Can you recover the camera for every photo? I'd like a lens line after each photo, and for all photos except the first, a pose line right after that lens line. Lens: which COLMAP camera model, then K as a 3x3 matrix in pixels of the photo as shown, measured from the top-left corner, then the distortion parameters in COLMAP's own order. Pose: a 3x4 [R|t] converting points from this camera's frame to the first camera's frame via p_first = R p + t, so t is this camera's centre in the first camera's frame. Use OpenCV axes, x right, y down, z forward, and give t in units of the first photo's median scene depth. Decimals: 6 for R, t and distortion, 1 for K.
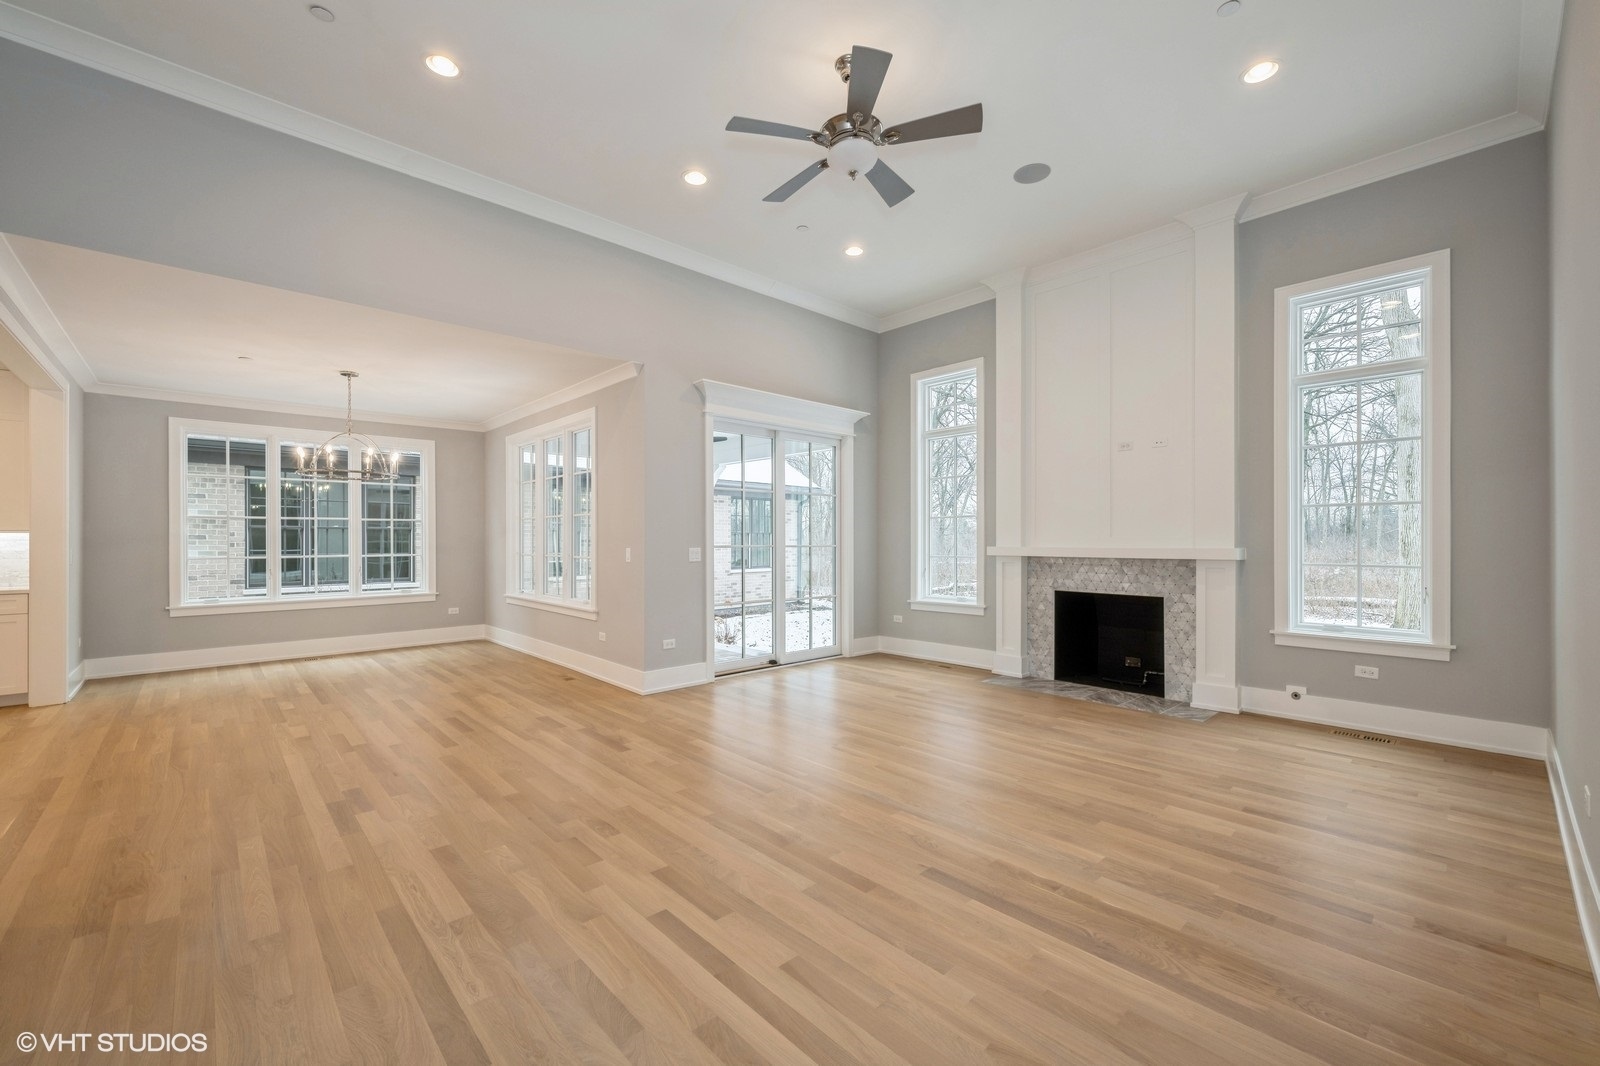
lens RADIAL K [[641.8, 0, 797.4], [0, 641.8, 541.1], [0, 0, 1]] dist [-0.000056, -0.000028]
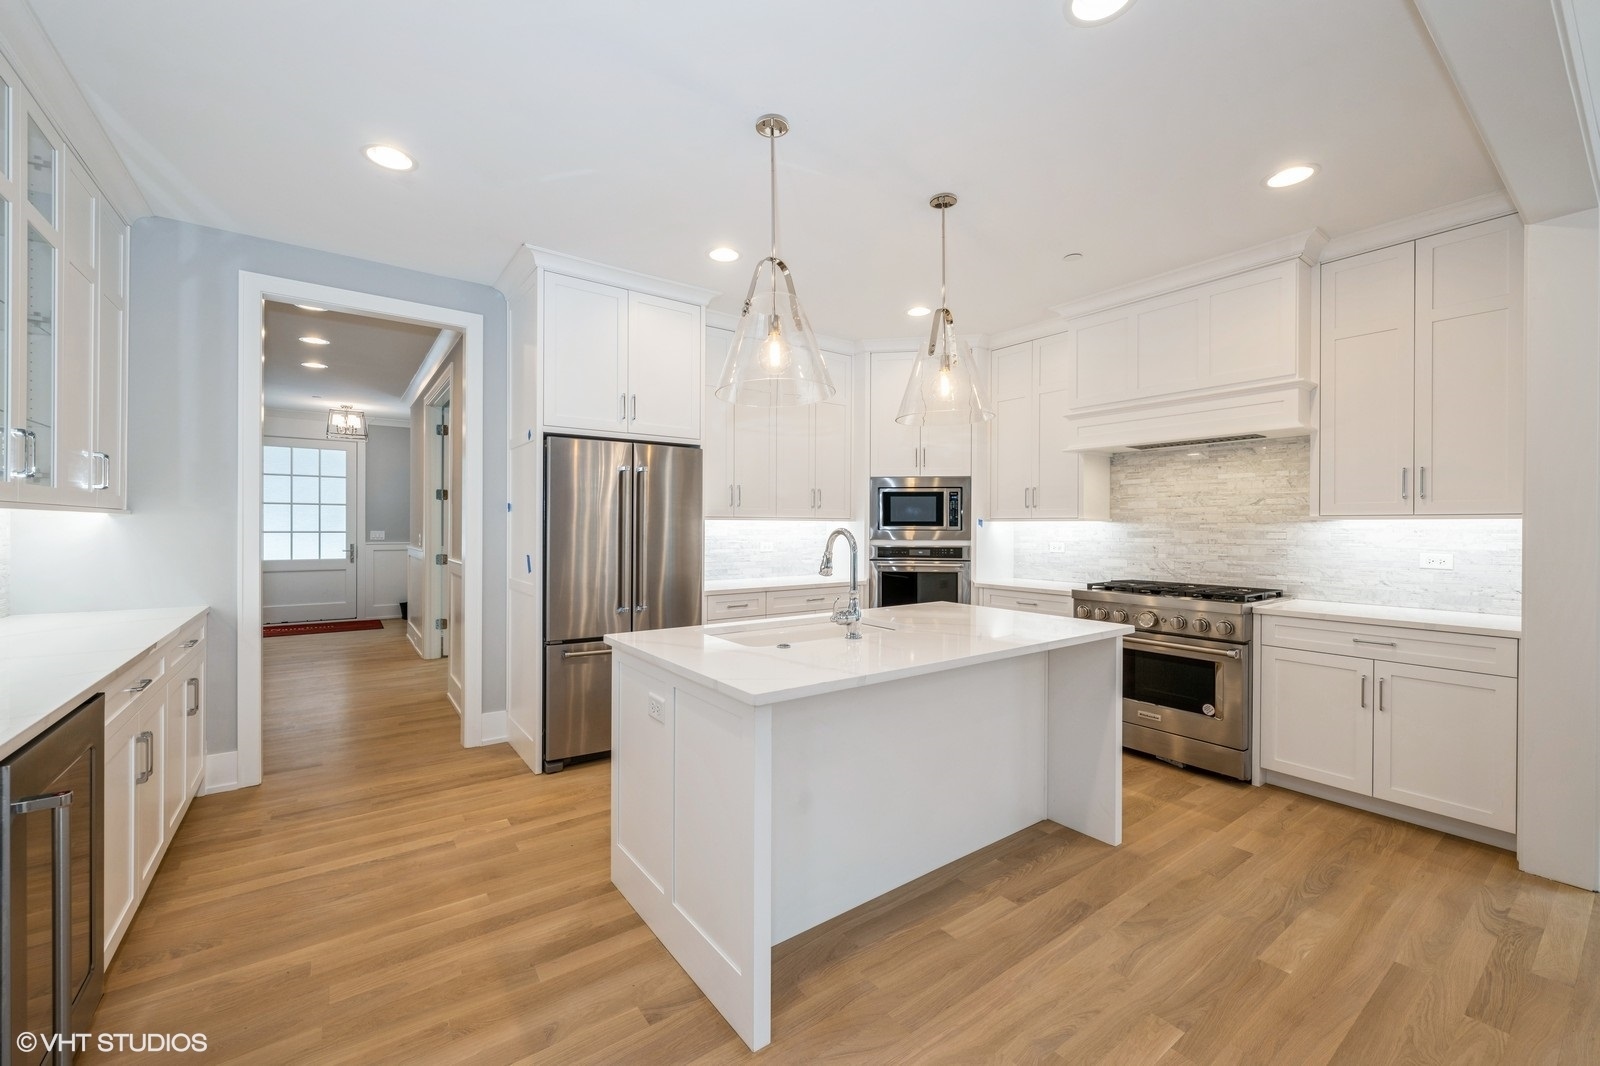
lens RADIAL K [[645.2, 0, 768.0], [0, 645.2, 530.3], [0, 0, 1]] dist [-0.000259, -0.000124]
pose [[-0.167504, 0.005607, -0.985855, -0.589619], [-0.001408, 0.999981, 0.005926, -0.003592], [0.985870, 0.002381, -0.167493, 0.493733]]
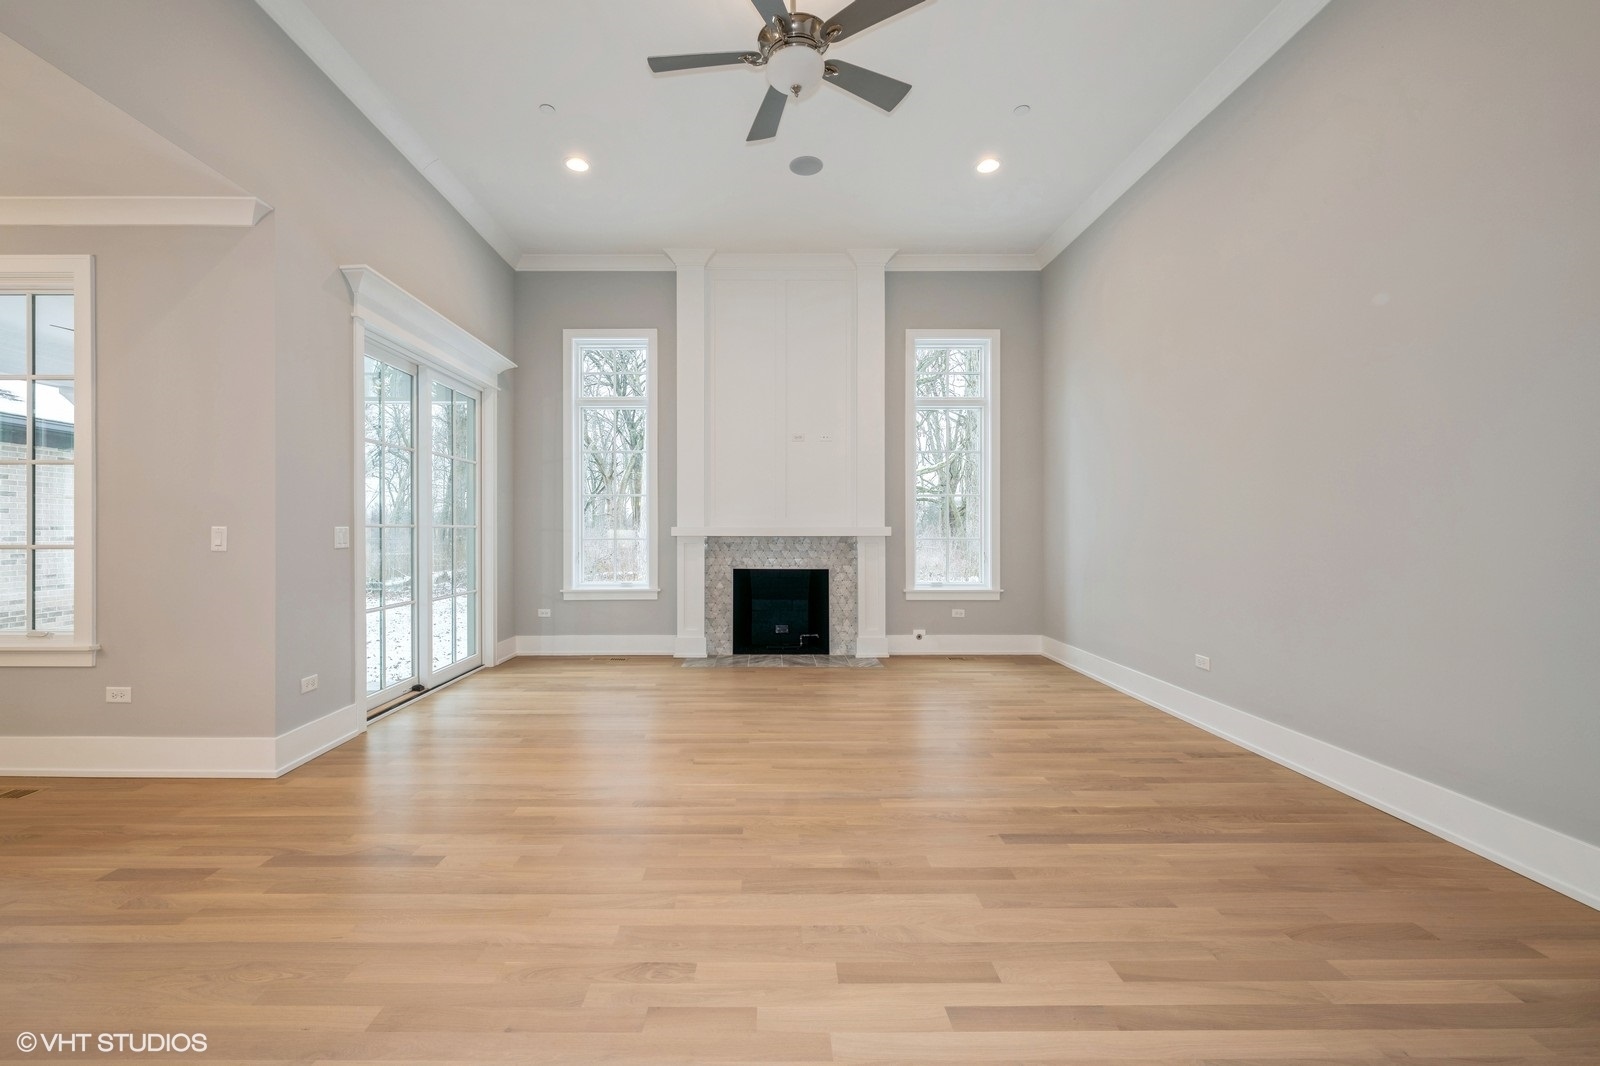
lens RADIAL K [[645.2, 0, 768.0], [0, 645.2, 530.3], [0, 0, 1]] dist [-0.000259, -0.000124]
pose [[0.679937, -0.000831, 0.733270, -0.378025], [0.000975, 0.999999, 0.000230, 0.016235], [-0.733270, 0.000558, 0.679938, 0.282749]]
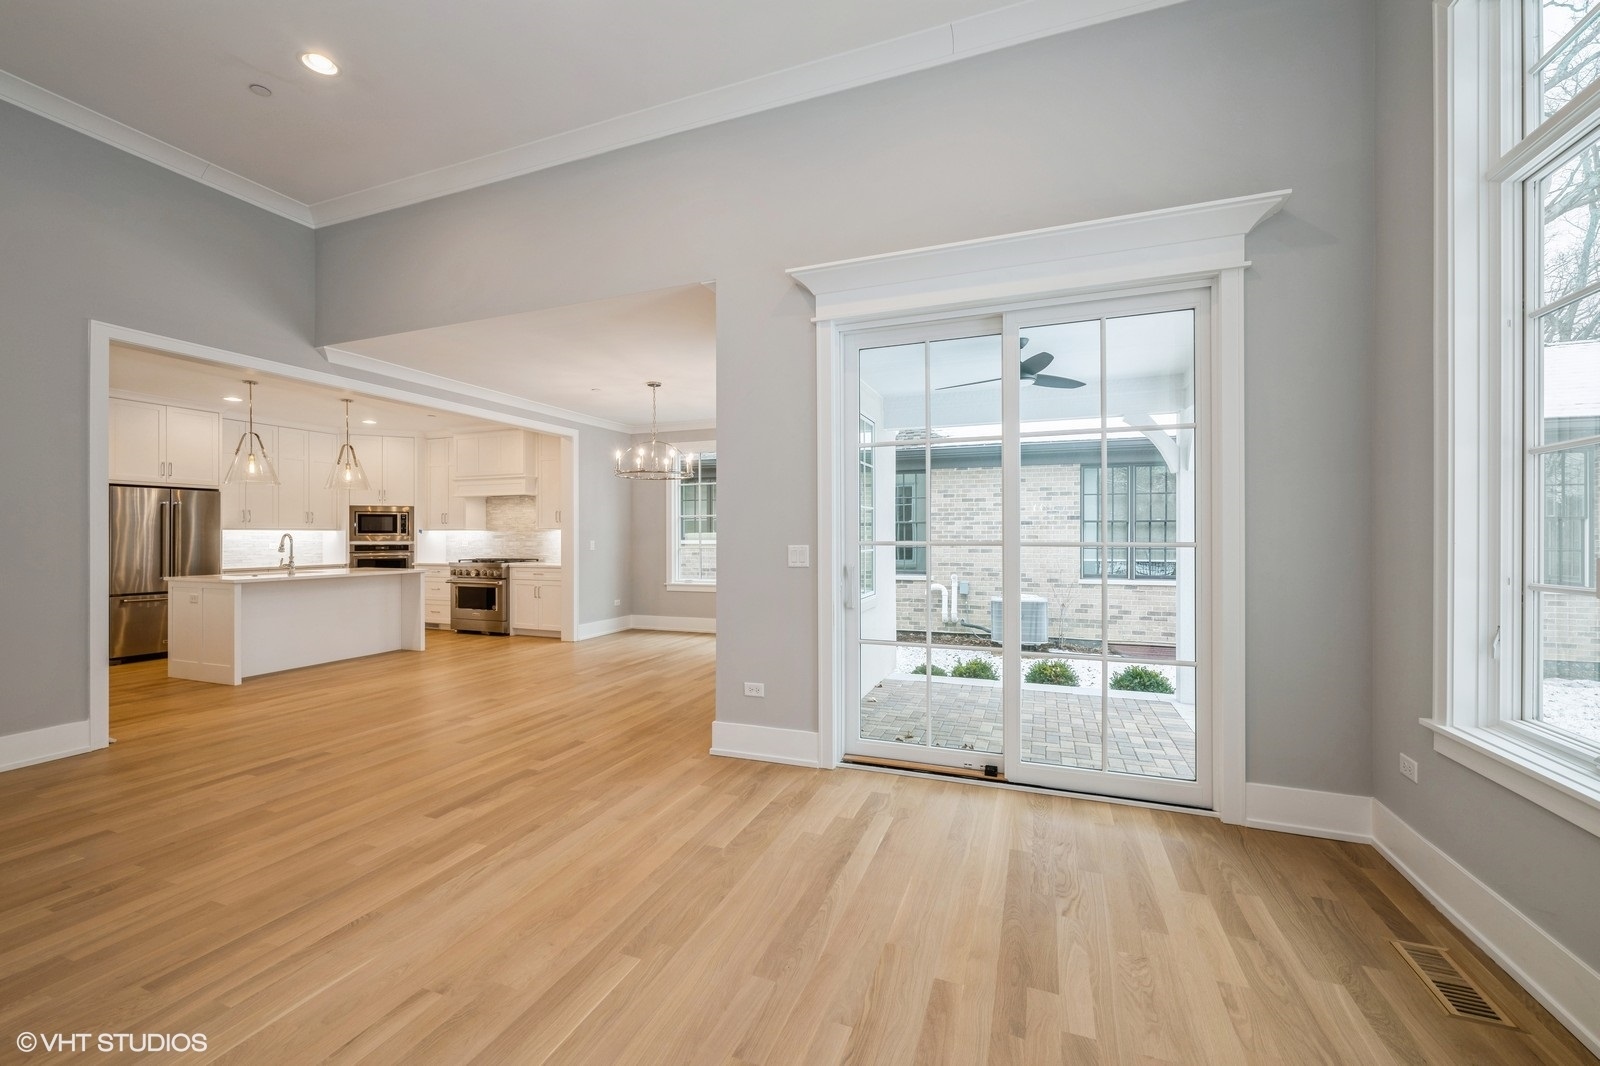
lens RADIAL K [[641.0, 0, 793.4], [0, 641.0, 537.8], [0, 0, 1]] dist [0.000473, -0.000244]
pose [[0.432192, 0.004850, -0.901769, 0.442465], [0.002044, 0.999978, 0.006358, -0.000499], [0.901779, -0.004591, 0.432173, 0.804845]]
